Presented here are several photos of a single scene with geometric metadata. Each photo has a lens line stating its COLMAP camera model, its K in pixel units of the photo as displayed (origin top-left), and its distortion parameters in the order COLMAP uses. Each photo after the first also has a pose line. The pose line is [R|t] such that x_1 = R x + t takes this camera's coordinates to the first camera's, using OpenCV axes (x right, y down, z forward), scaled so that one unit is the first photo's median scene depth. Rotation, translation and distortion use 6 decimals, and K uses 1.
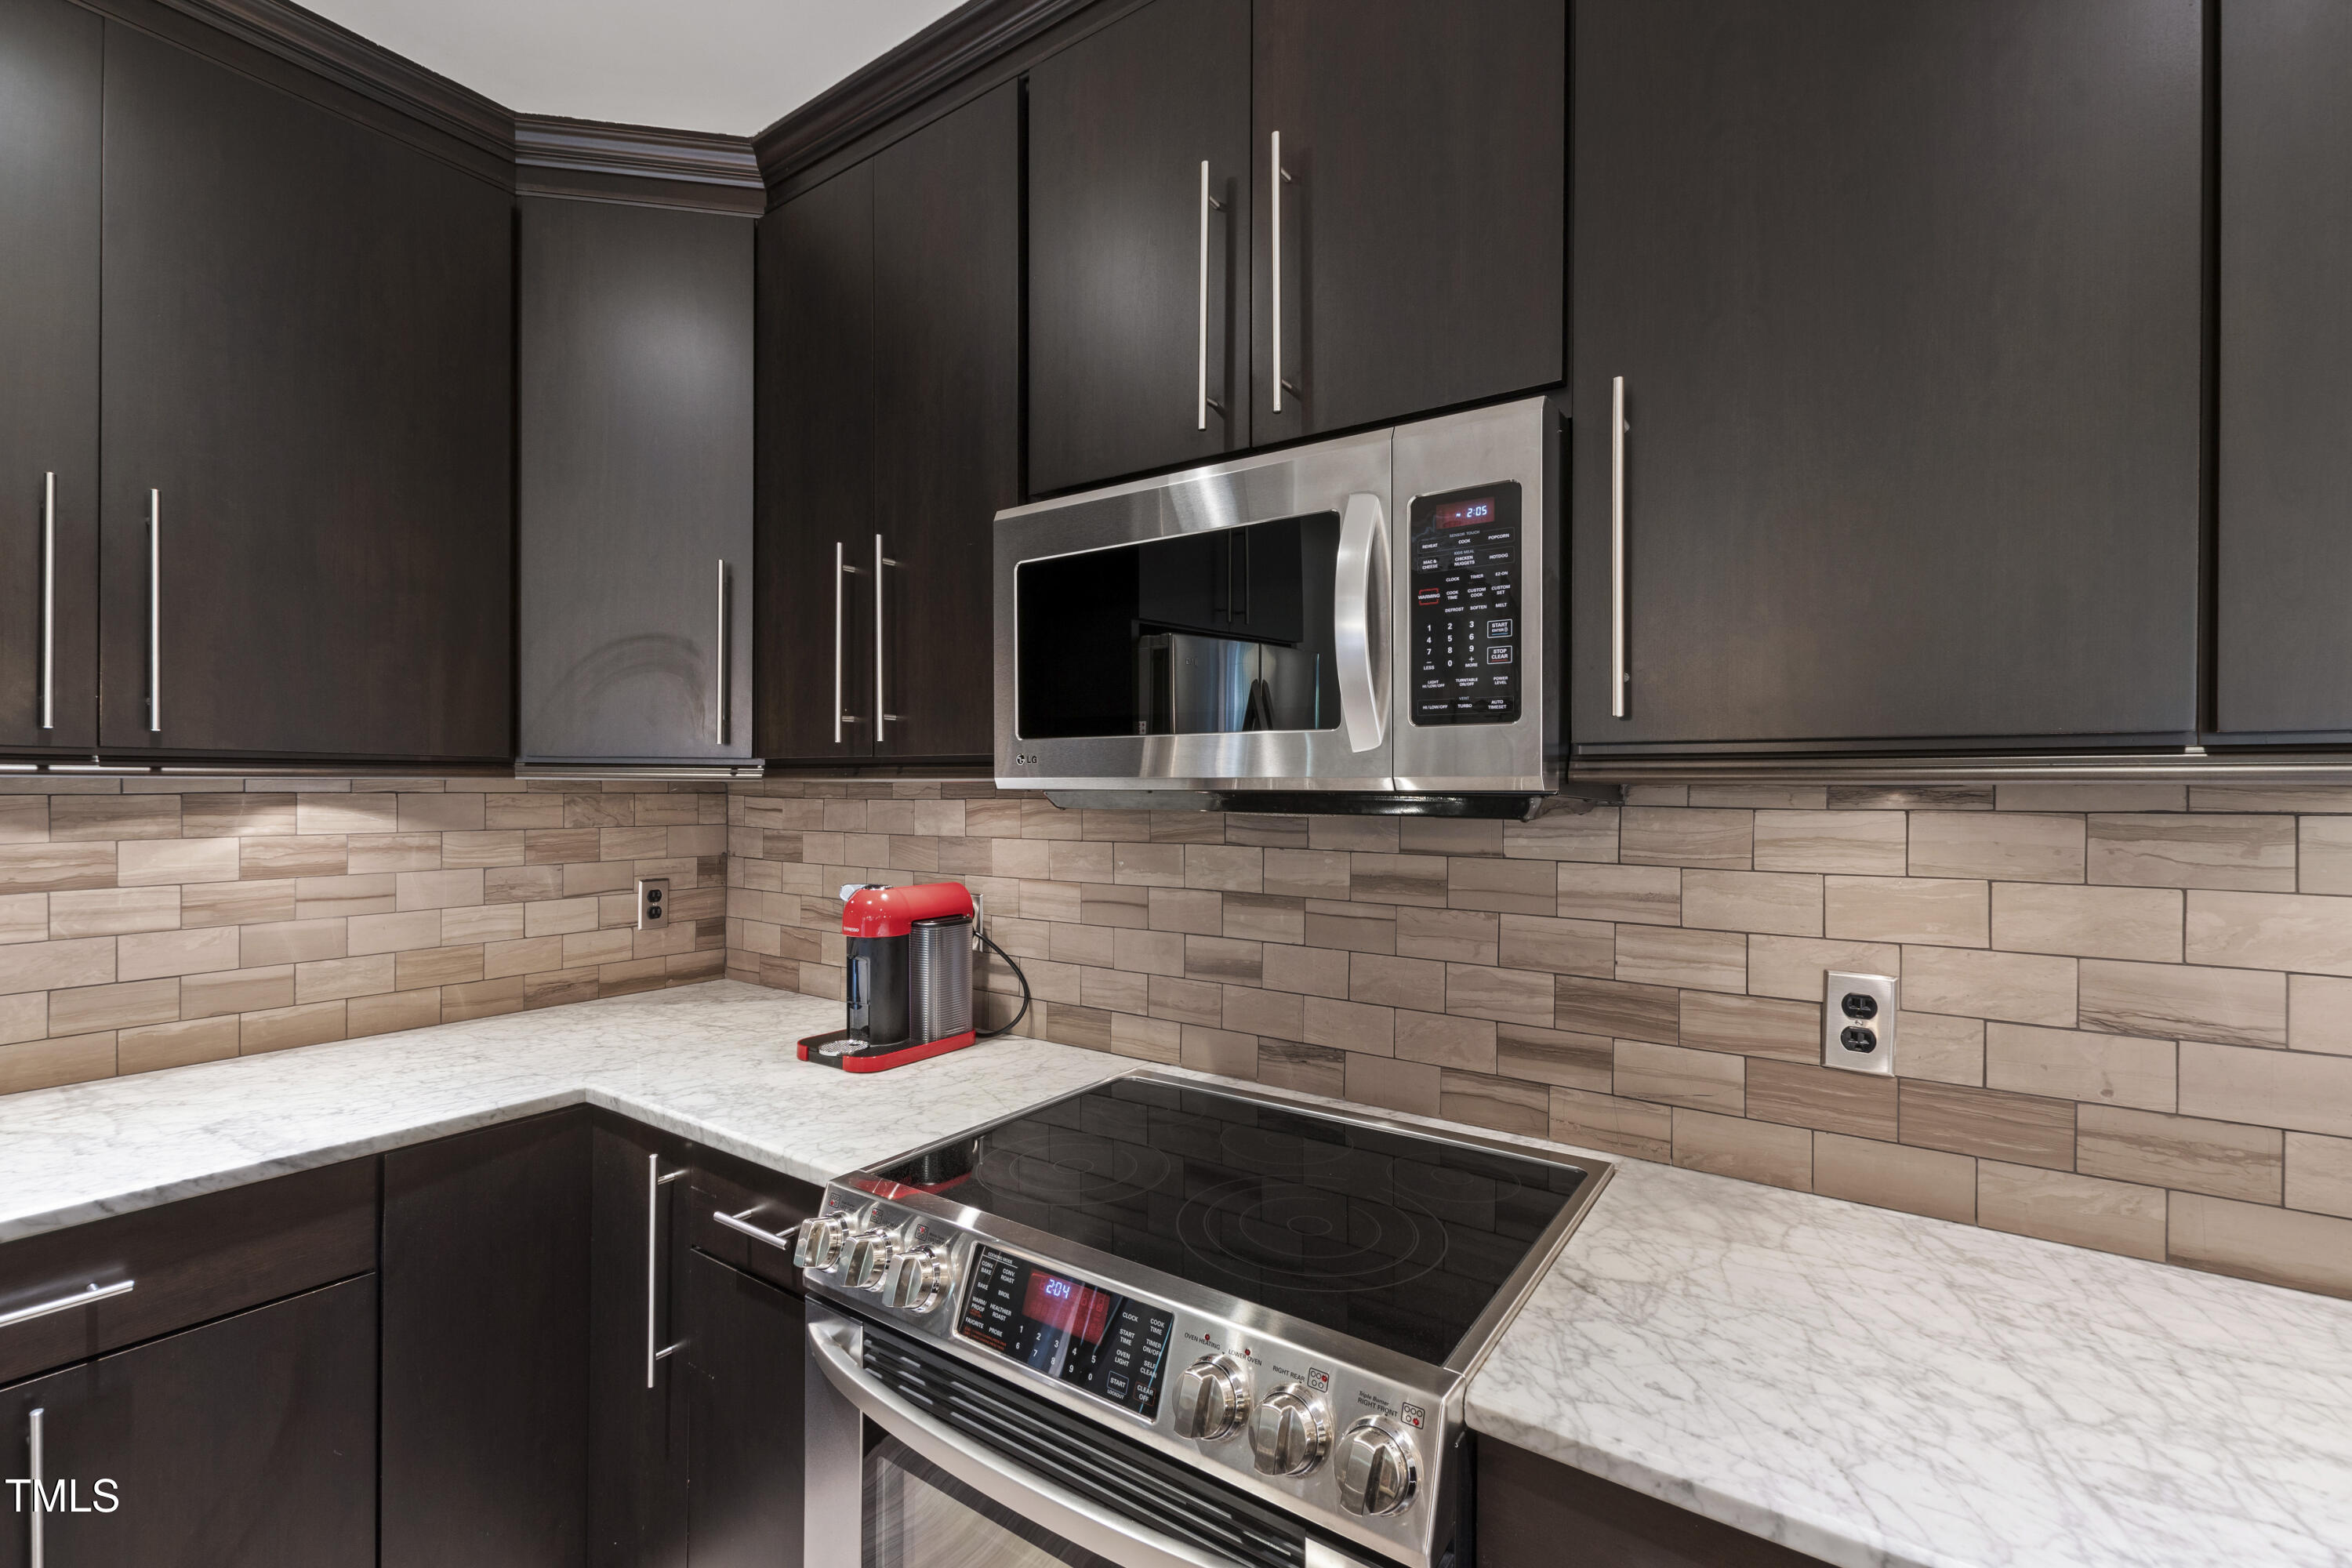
lens RADIAL K [[1022.5, 0, 1156.9], [0, 1022.5, 796.4], [0, 0, 1]] dist [0.009648, -0.003752]
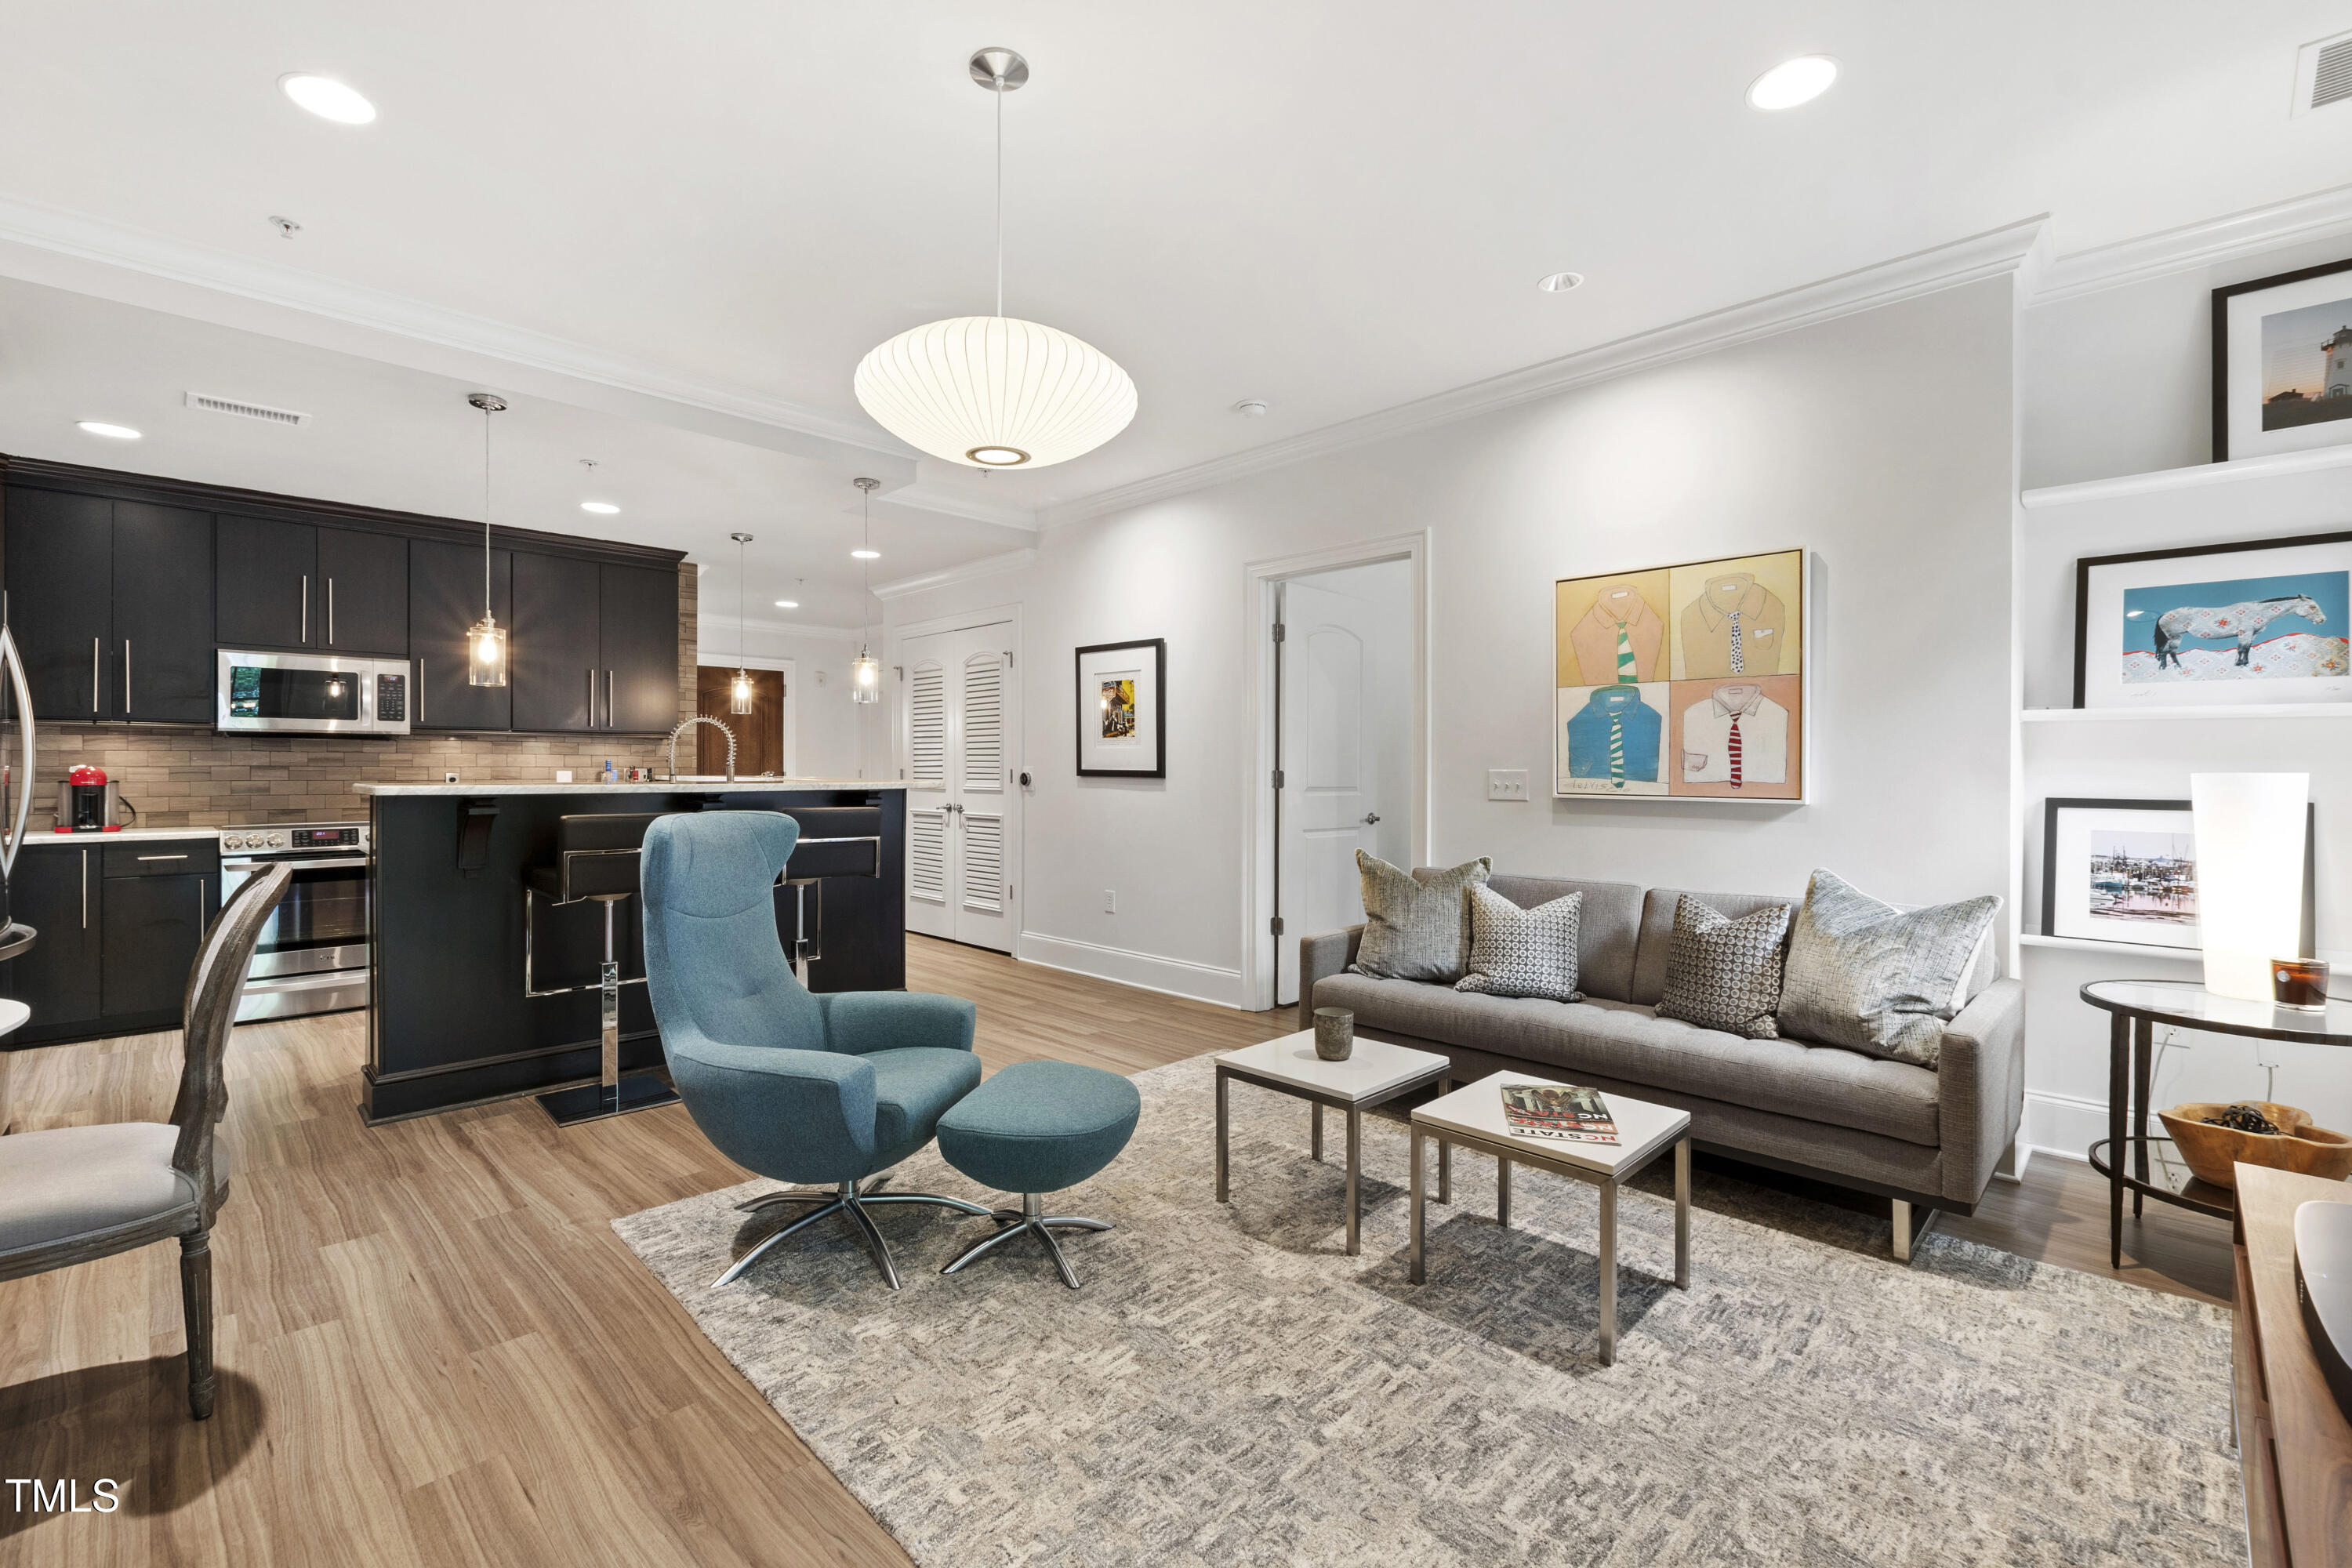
lens RADIAL K [[1022.5, 0, 1161.7], [0, 1022.5, 770.6], [0, 0, 1]] dist [0.009648, -0.003752]
pose [[0.182378, -0.006011, 0.983210, -2.883519], [0.008272, 0.999955, 0.004579, 0.132484], [-0.983194, 0.007298, 0.182419, -2.648653]]
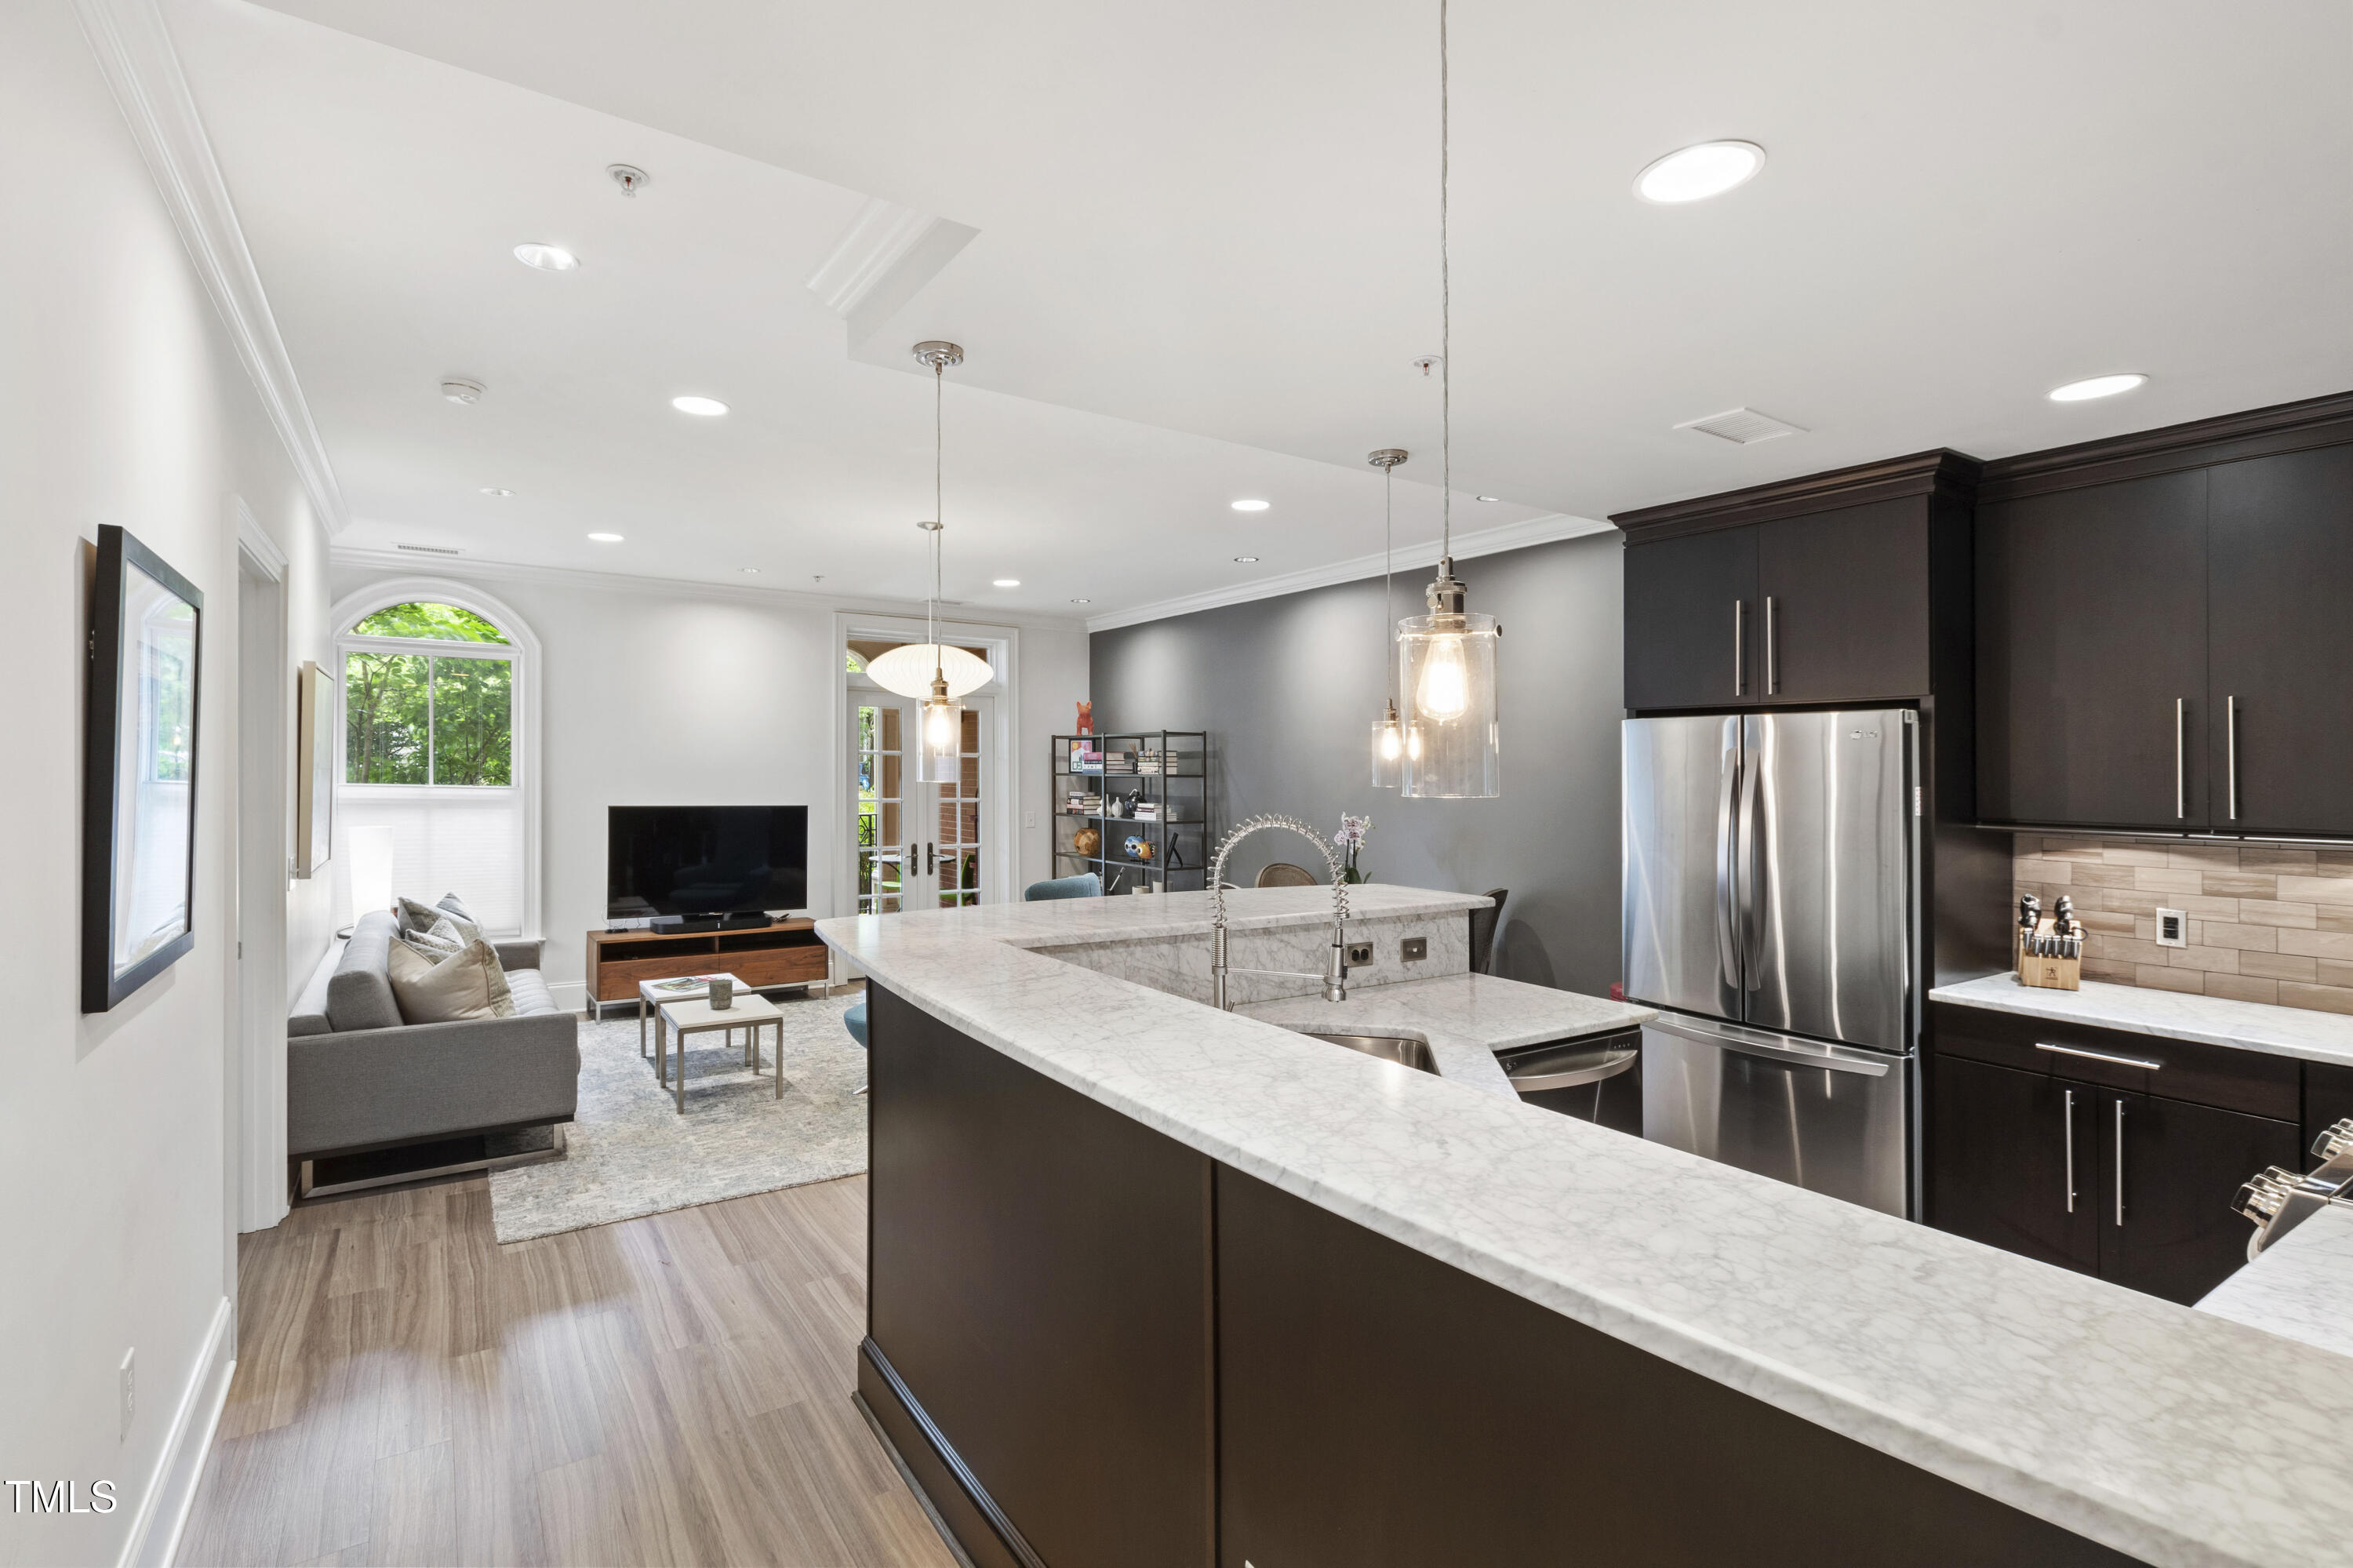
lens RADIAL K [[1023.0, 0, 1096.7], [0, 1023.0, 756.2], [0, 0, 1]] dist [0.009648, -0.003752]
pose [[-0.390003, -0.023206, -0.920521, 1.627888], [-0.021160, 0.999644, -0.016235, -0.101221], [0.920571, 0.013147, -0.390355, -0.222576]]
